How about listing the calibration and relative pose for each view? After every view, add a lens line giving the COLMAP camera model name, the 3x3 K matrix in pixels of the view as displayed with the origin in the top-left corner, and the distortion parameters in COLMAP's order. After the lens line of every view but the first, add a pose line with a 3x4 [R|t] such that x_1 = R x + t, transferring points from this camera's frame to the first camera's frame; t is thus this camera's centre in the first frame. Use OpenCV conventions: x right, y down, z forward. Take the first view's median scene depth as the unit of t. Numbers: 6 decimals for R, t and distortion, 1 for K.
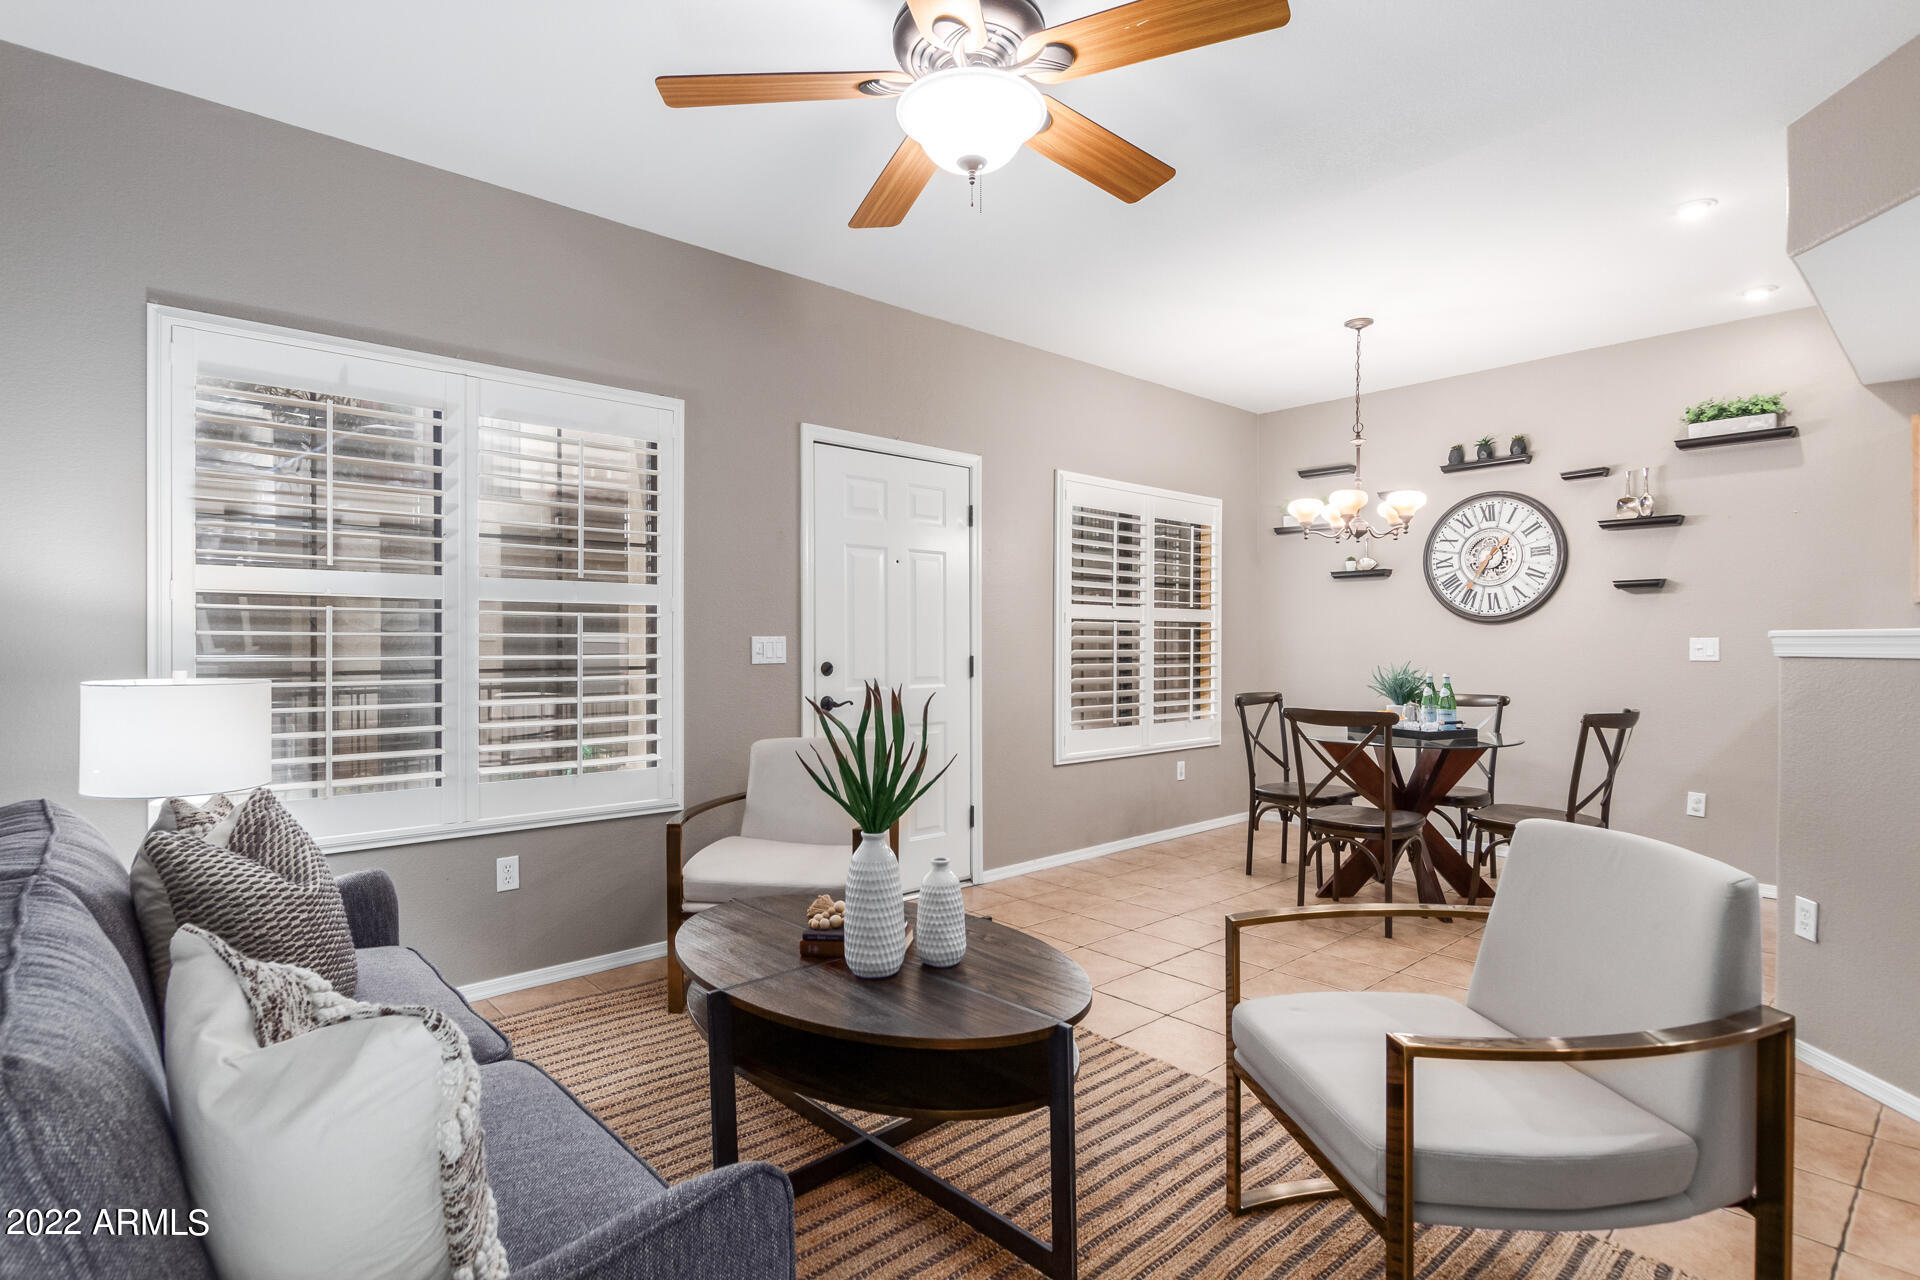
lens RADIAL K [[948.1, 0, 965.3], [0, 948.1, 643.3], [0, 0, 1]] dist [0.001189, 0.000305]
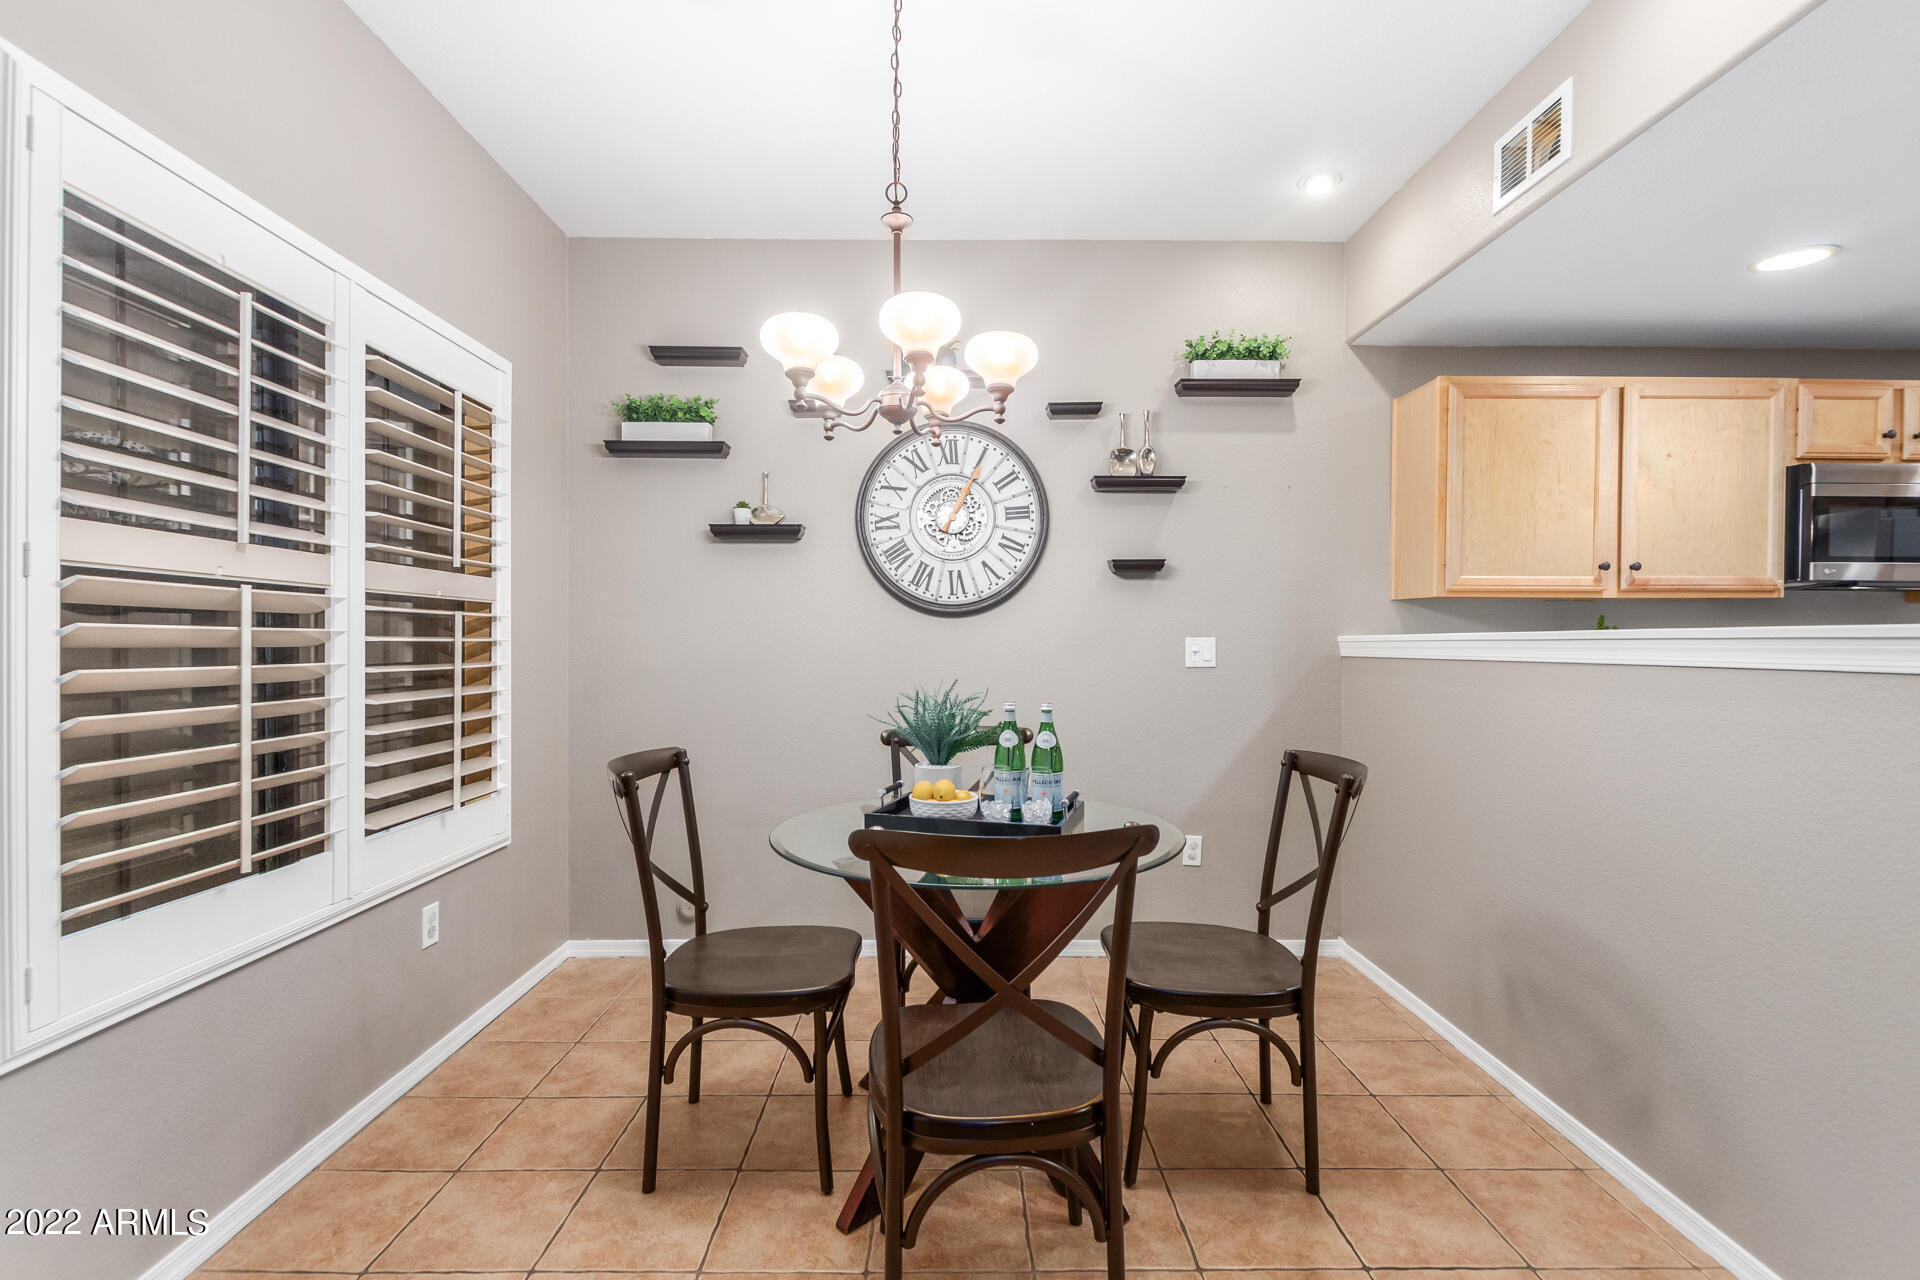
lens RADIAL K [[874.7, 0, 954.9], [0, 874.7, 647.7], [0, 0, 1]] dist [0.001485, 0.000252]
pose [[0.669087, -0.005015, 0.743167, 0.092963], [0.000478, 0.999980, 0.006318, -0.001898], [-0.743184, -0.003872, 0.669076, 0.589729]]
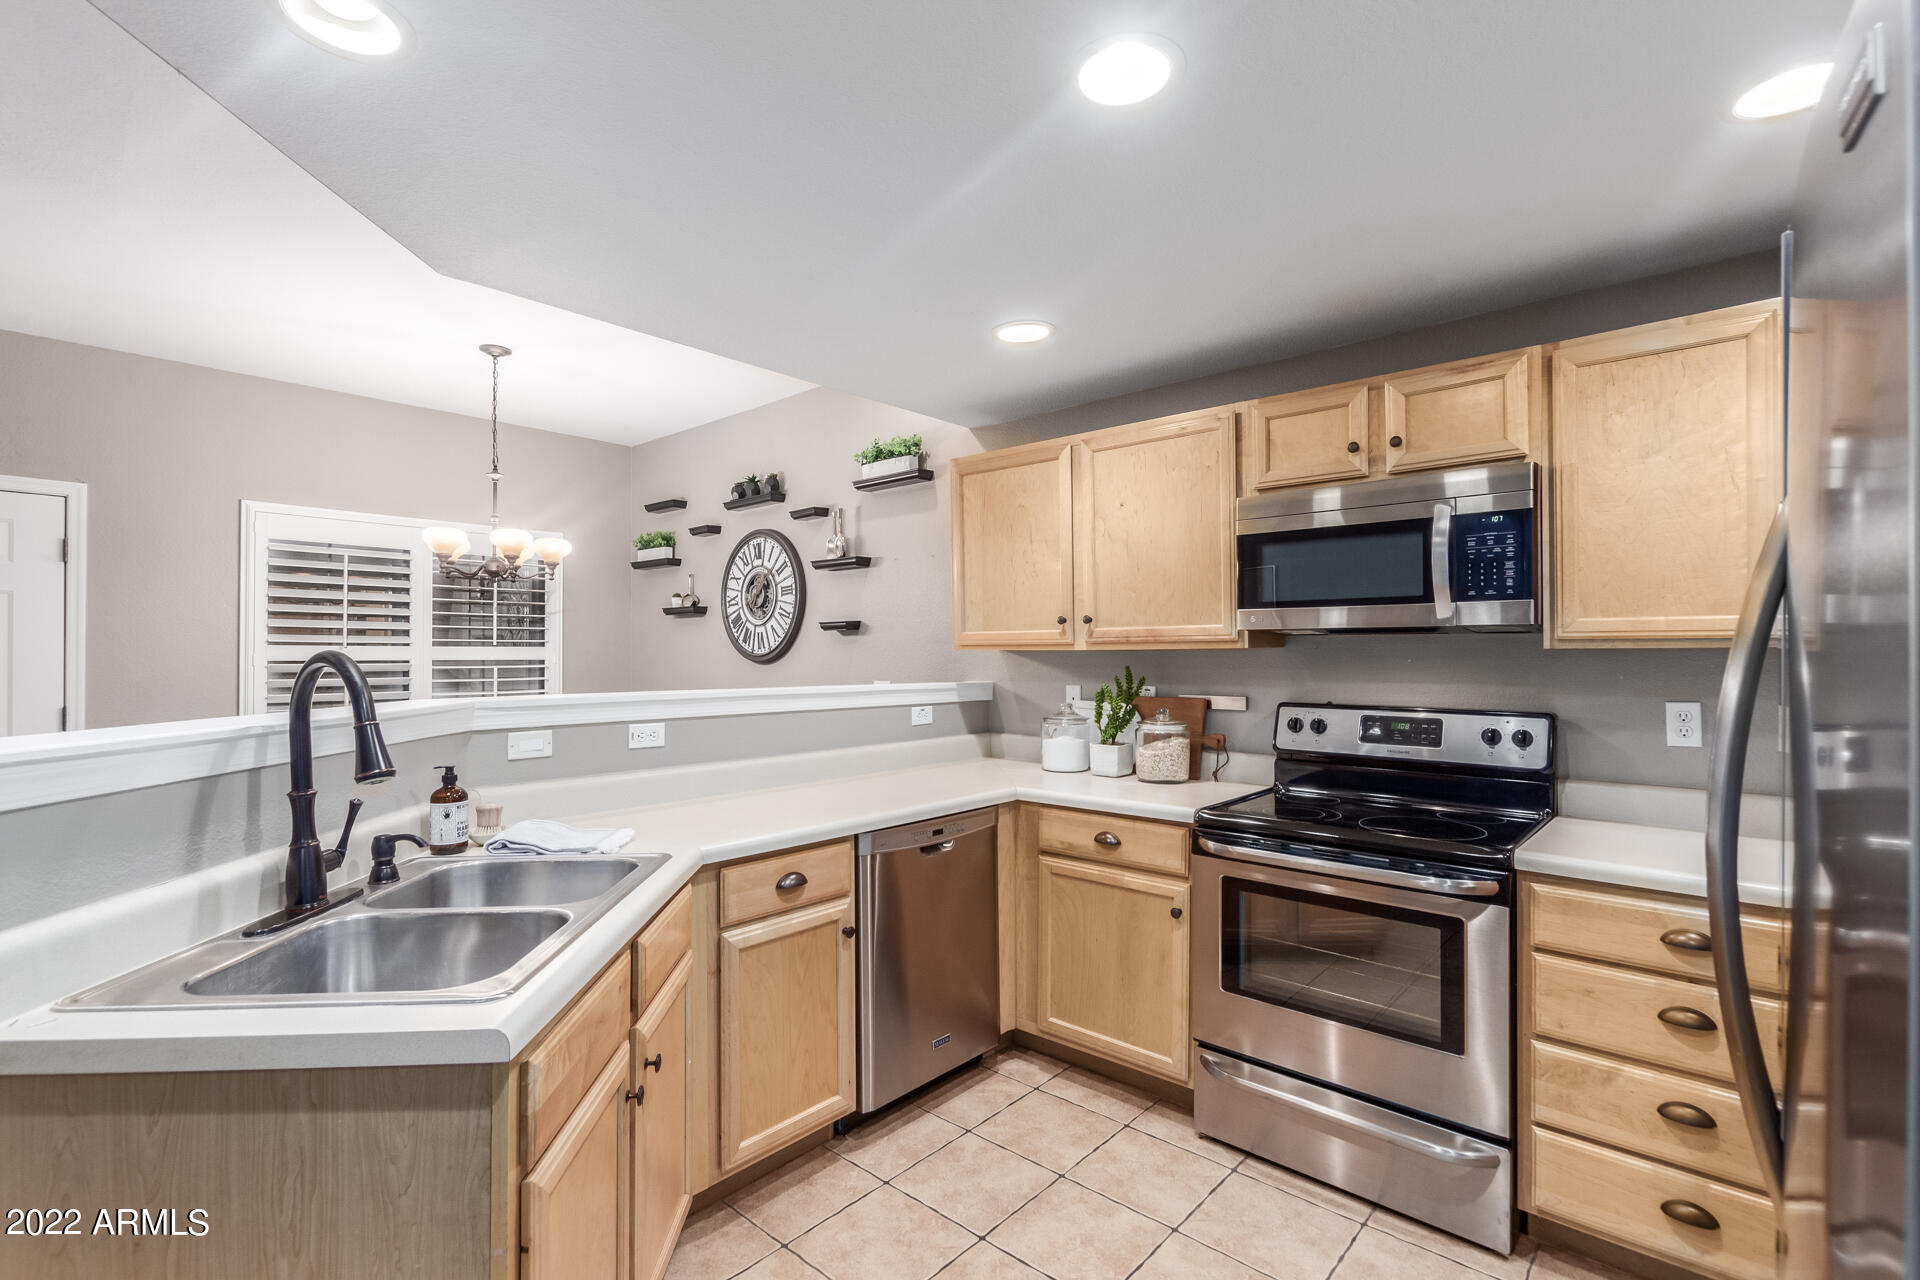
lens RADIAL K [[874.7, 0, 954.9], [0, 874.7, 647.7], [0, 0, 1]] dist [0.001485, 0.000252]
pose [[0.994502, -0.000518, 0.104712, 0.670350], [0.001806, 0.999924, -0.012208, -0.025806], [-0.104697, 0.012330, 0.994428, 0.075702]]
